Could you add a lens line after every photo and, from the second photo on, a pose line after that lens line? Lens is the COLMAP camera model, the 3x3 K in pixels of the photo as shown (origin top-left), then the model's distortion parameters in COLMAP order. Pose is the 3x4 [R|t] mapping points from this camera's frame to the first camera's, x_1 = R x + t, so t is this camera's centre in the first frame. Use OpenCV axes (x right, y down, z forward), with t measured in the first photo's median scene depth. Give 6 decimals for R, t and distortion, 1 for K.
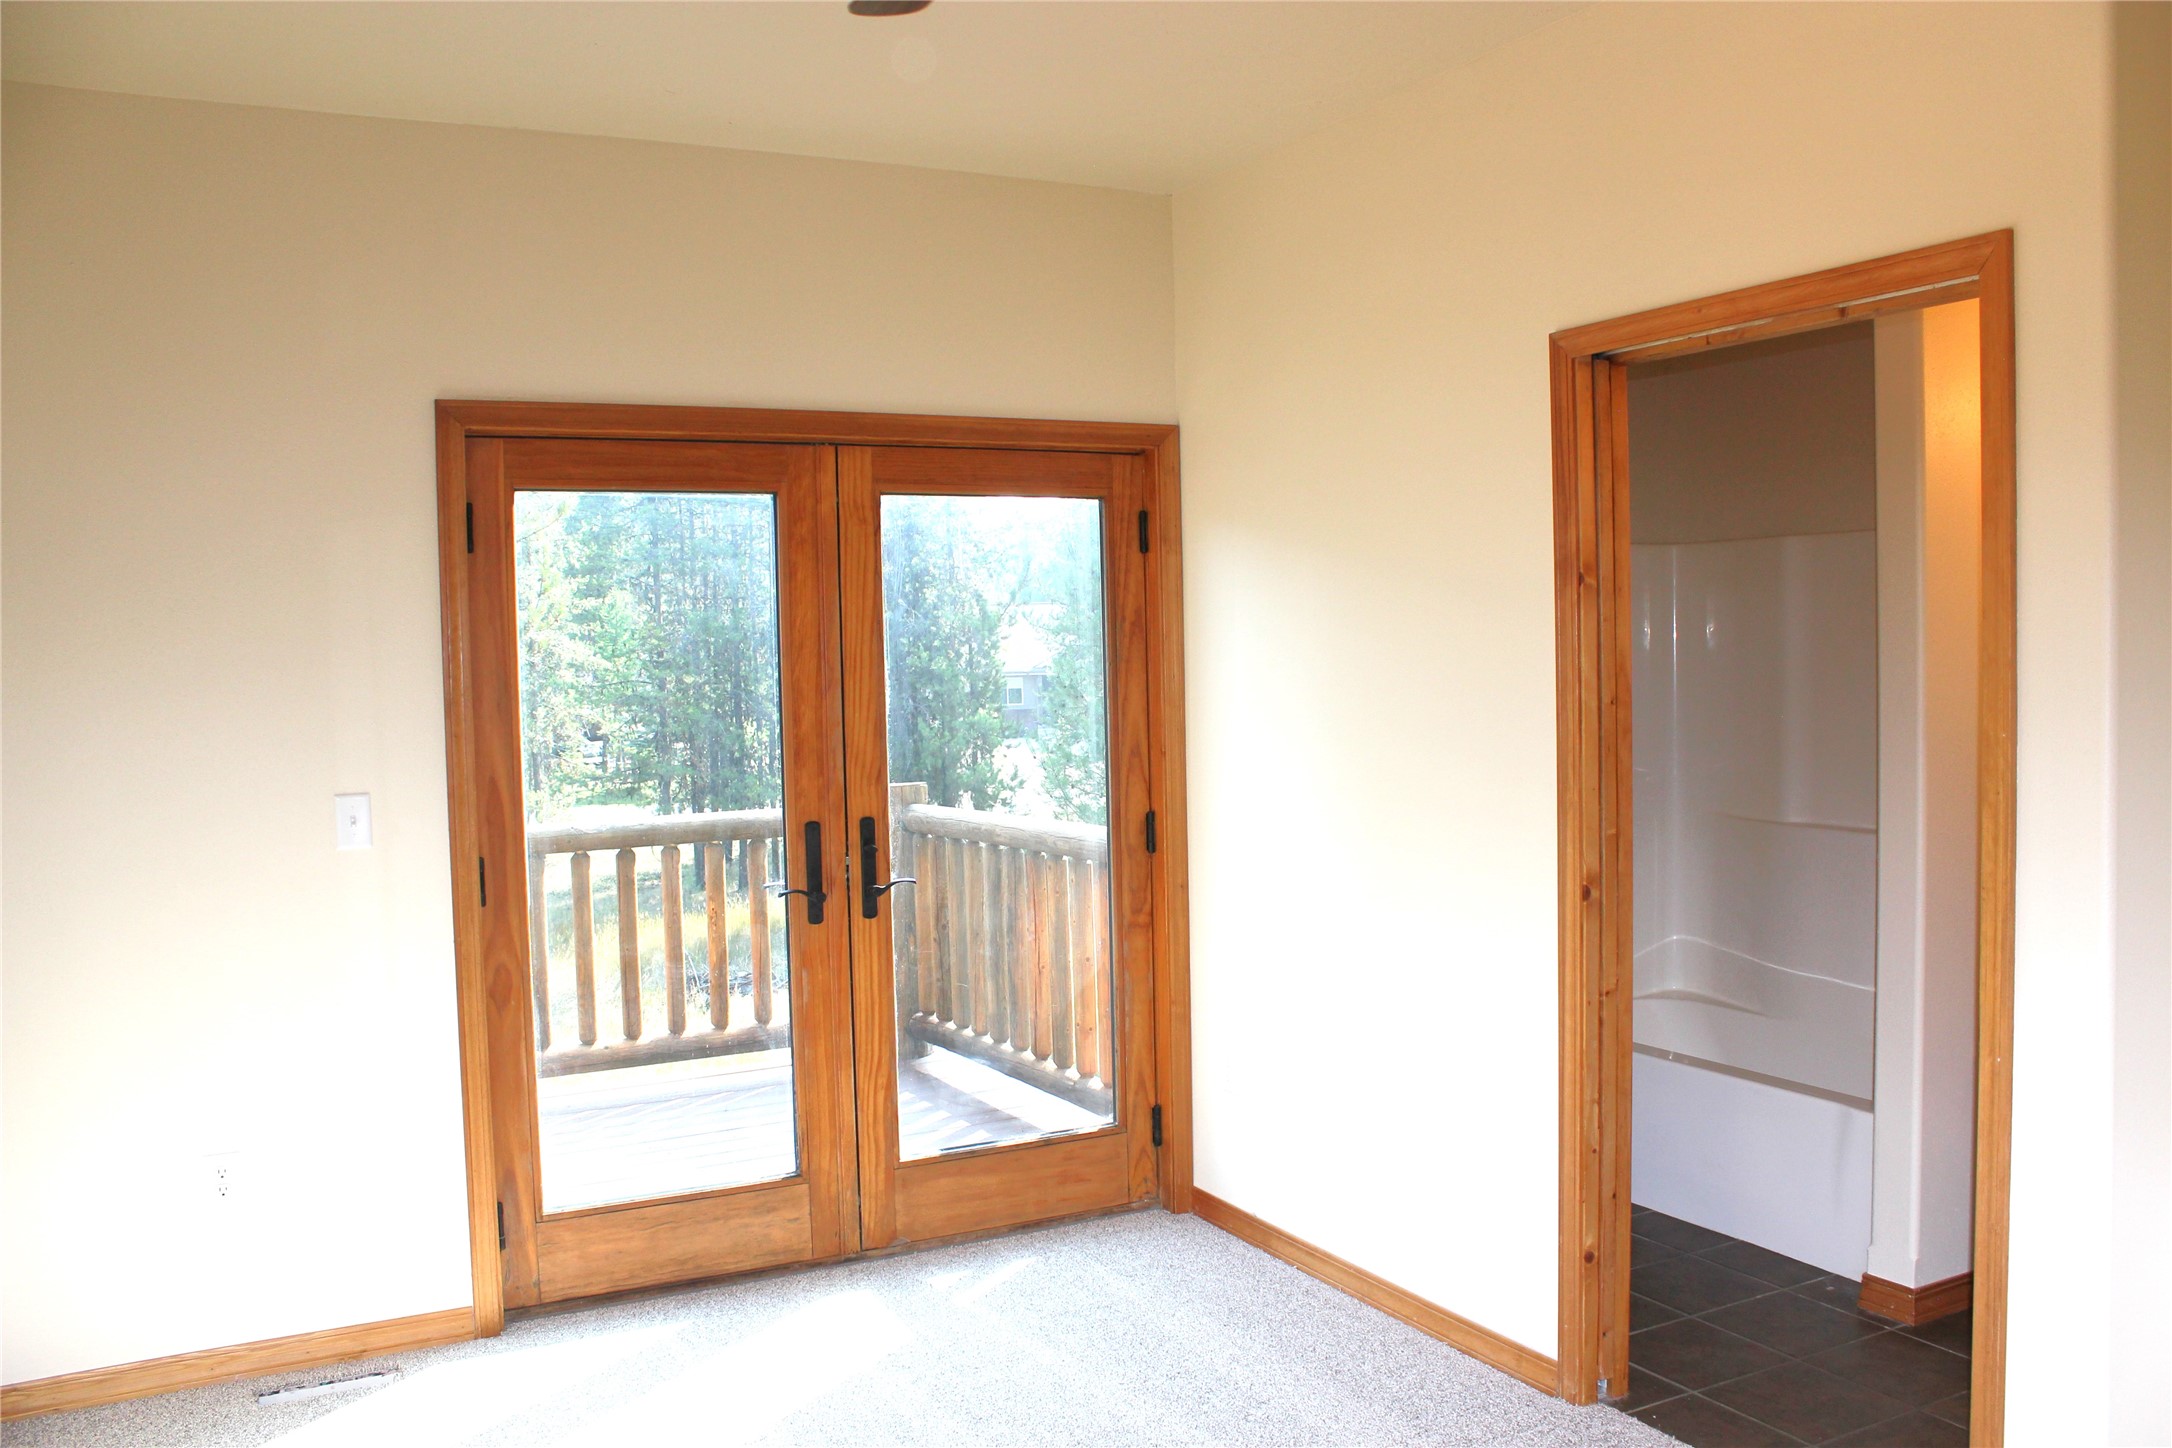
lens RADIAL K [[1810.3, 0, 1098.7], [0, 1810.3, 741.1], [0, 0, 1]] dist [-0.165951, 0.148962]
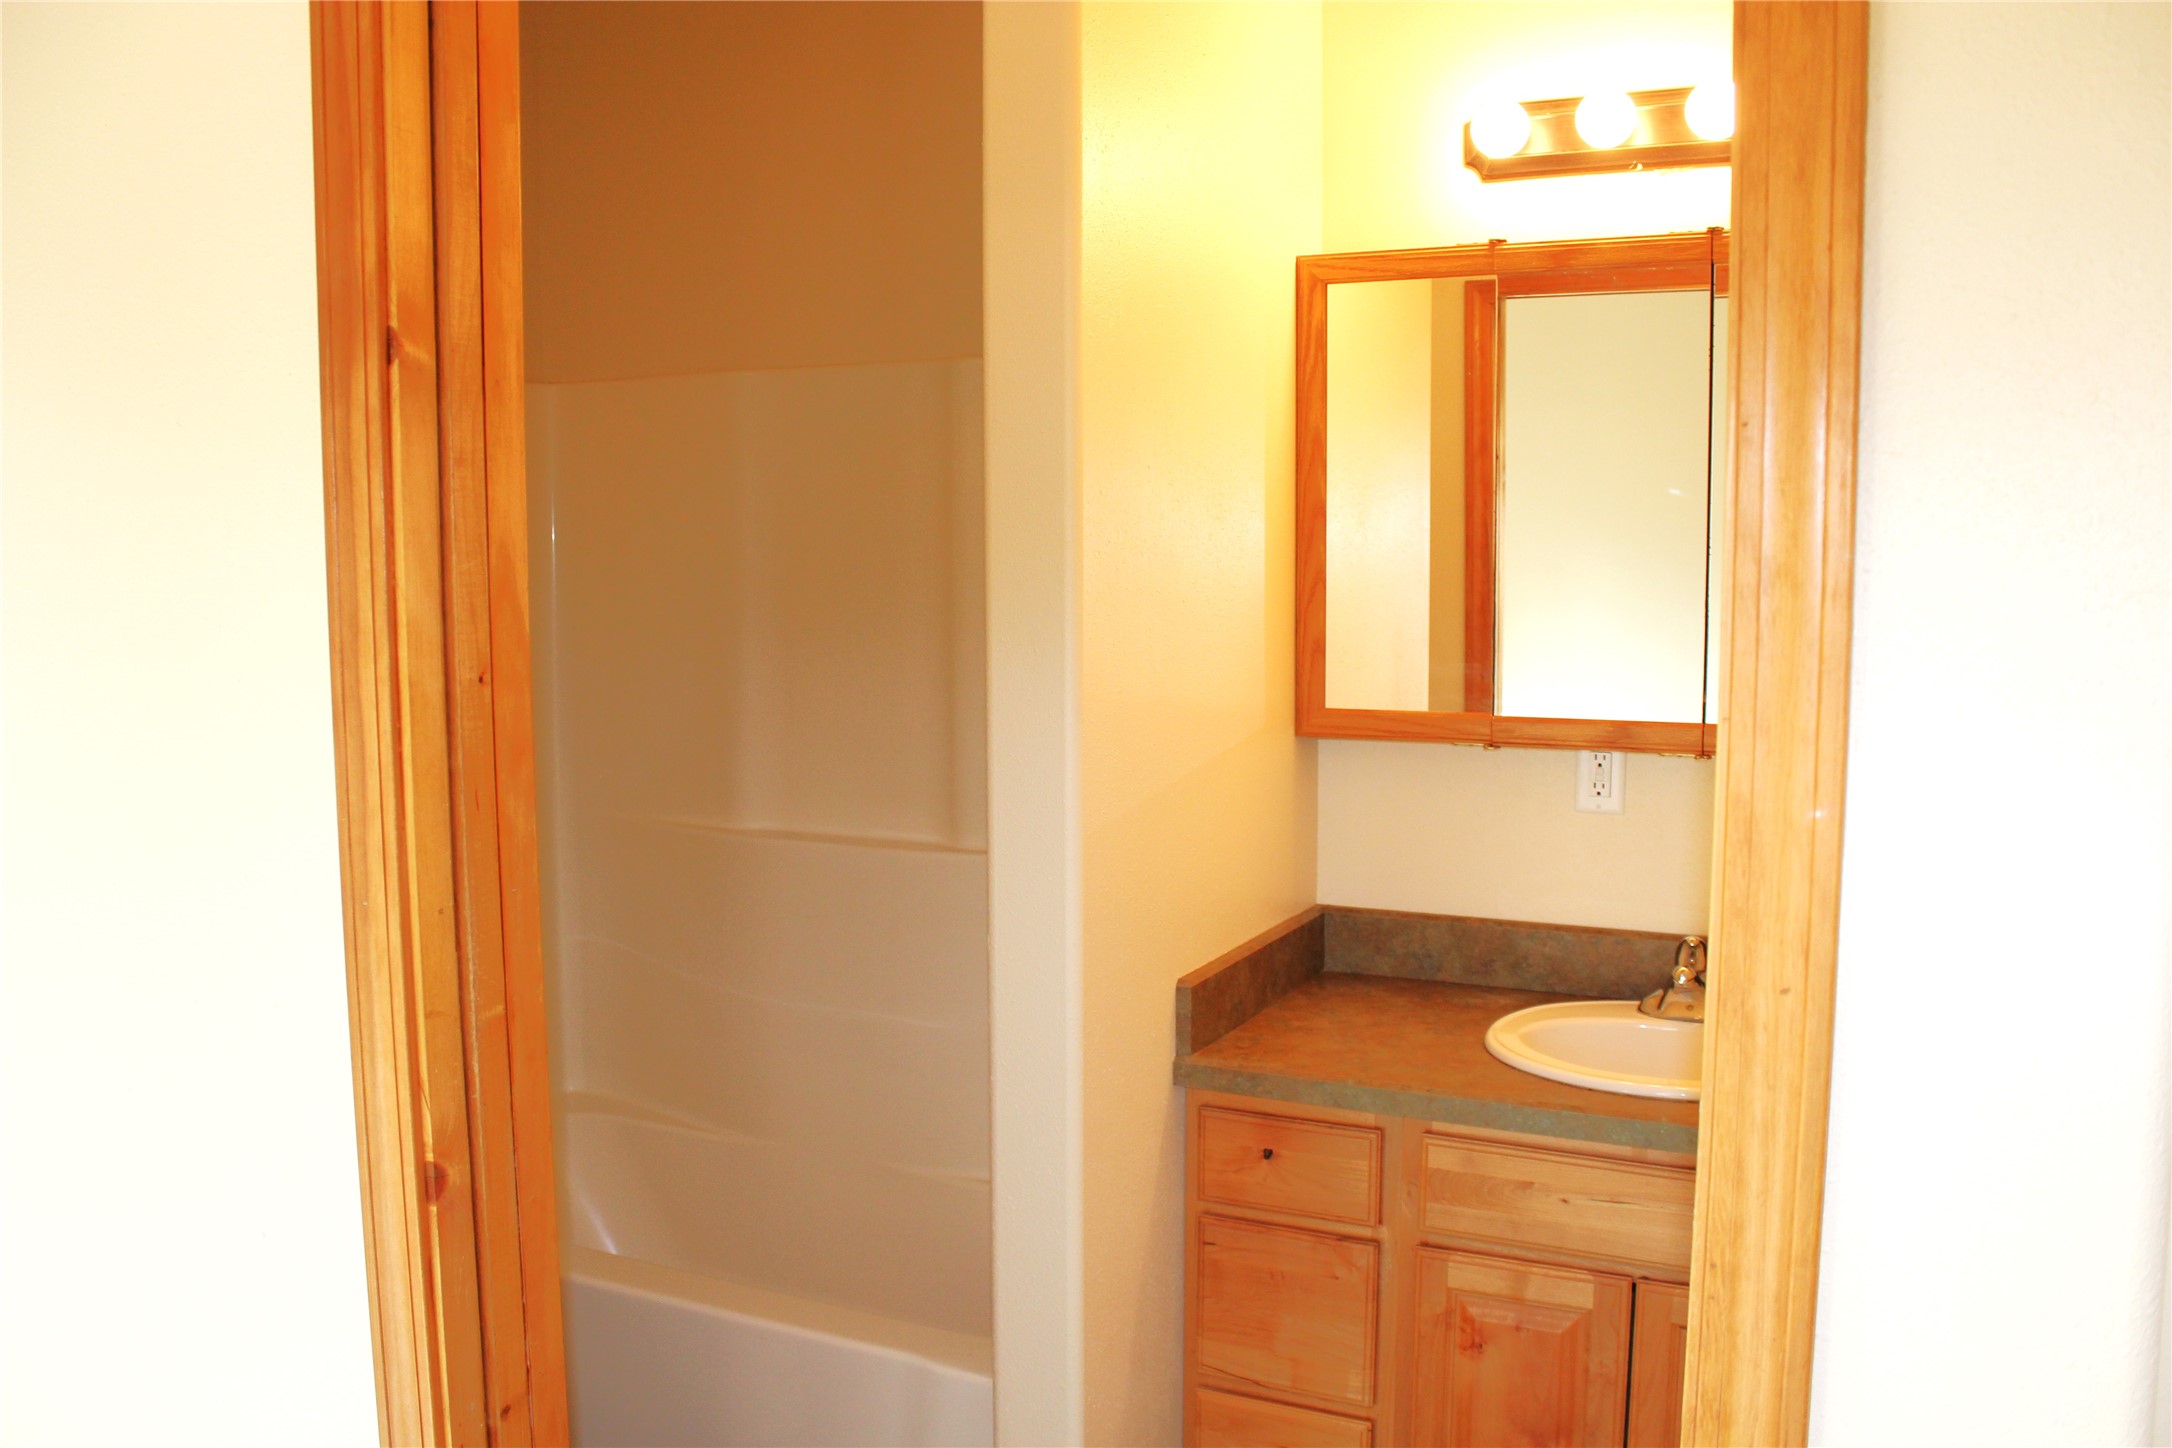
lens RADIAL K [[1810.3, 0, 1098.7], [0, 1810.3, 741.1], [0, 0, 1]] dist [-0.165951, 0.148962]
pose [[0.805170, -0.044526, 0.591370, 0.132788], [0.014411, 0.998352, 0.055548, -0.021880], [-0.592869, -0.036203, 0.804485, 0.485578]]
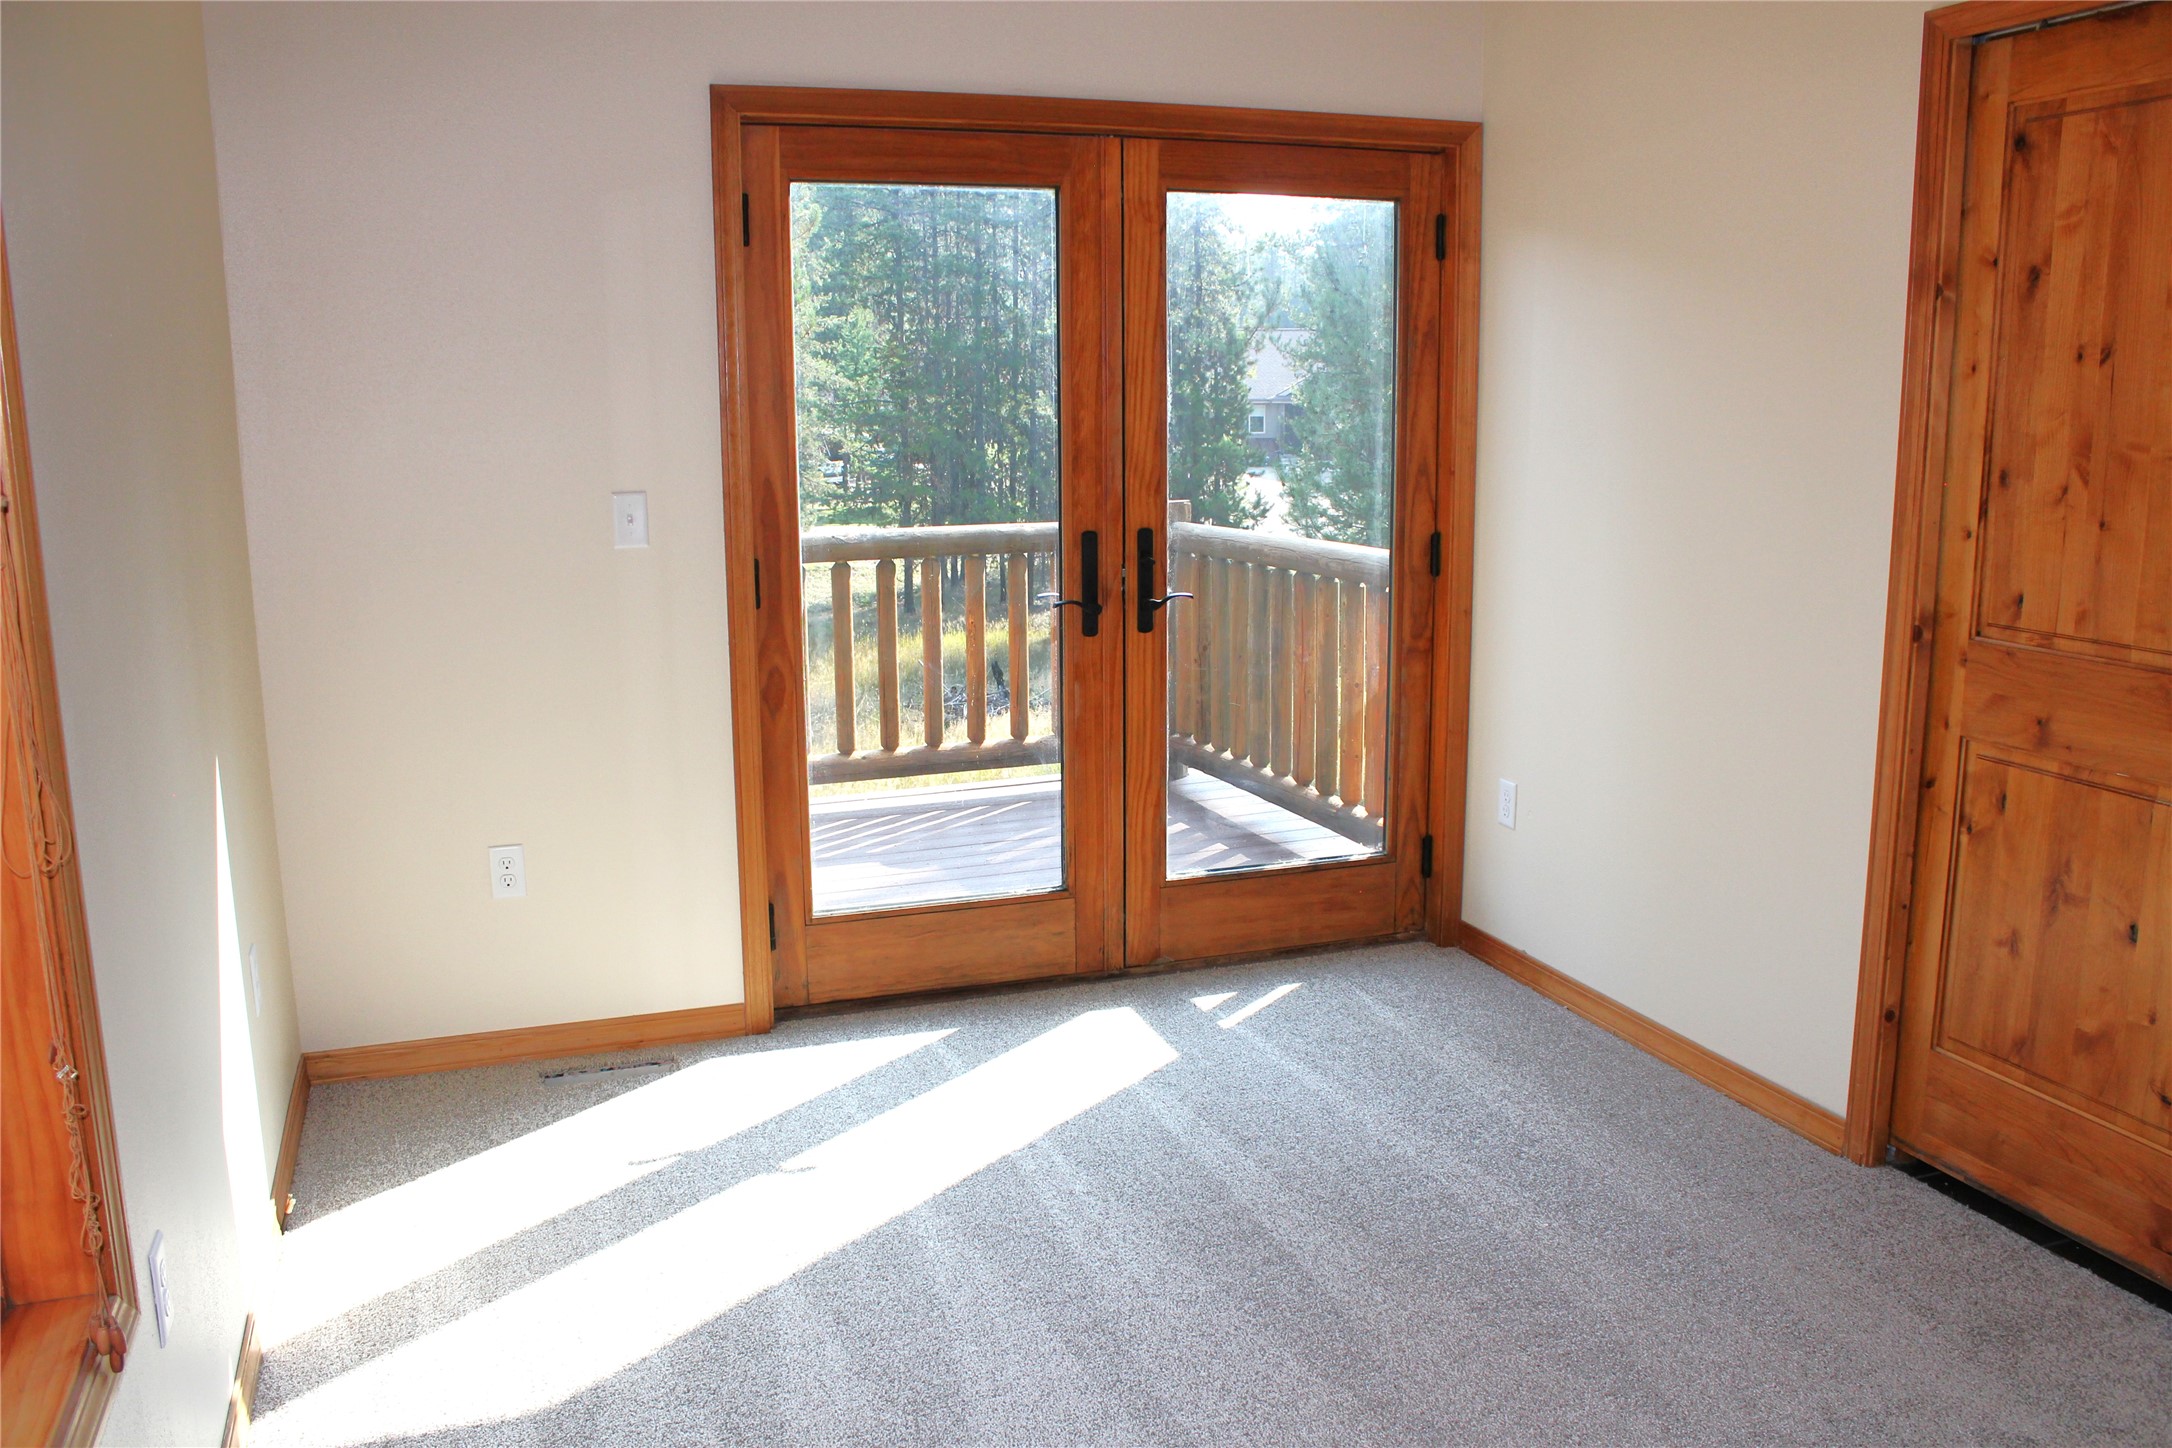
lens RADIAL K [[1810.3, 0, 1098.7], [0, 1810.3, 741.1], [0, 0, 1]] dist [-0.165951, 0.148962]
pose [[0.991448, 0.043138, -0.123164, -0.028646], [-0.024443, 0.988467, 0.149448, 0.010716], [0.128191, -0.145160, 0.981069, 0.028043]]
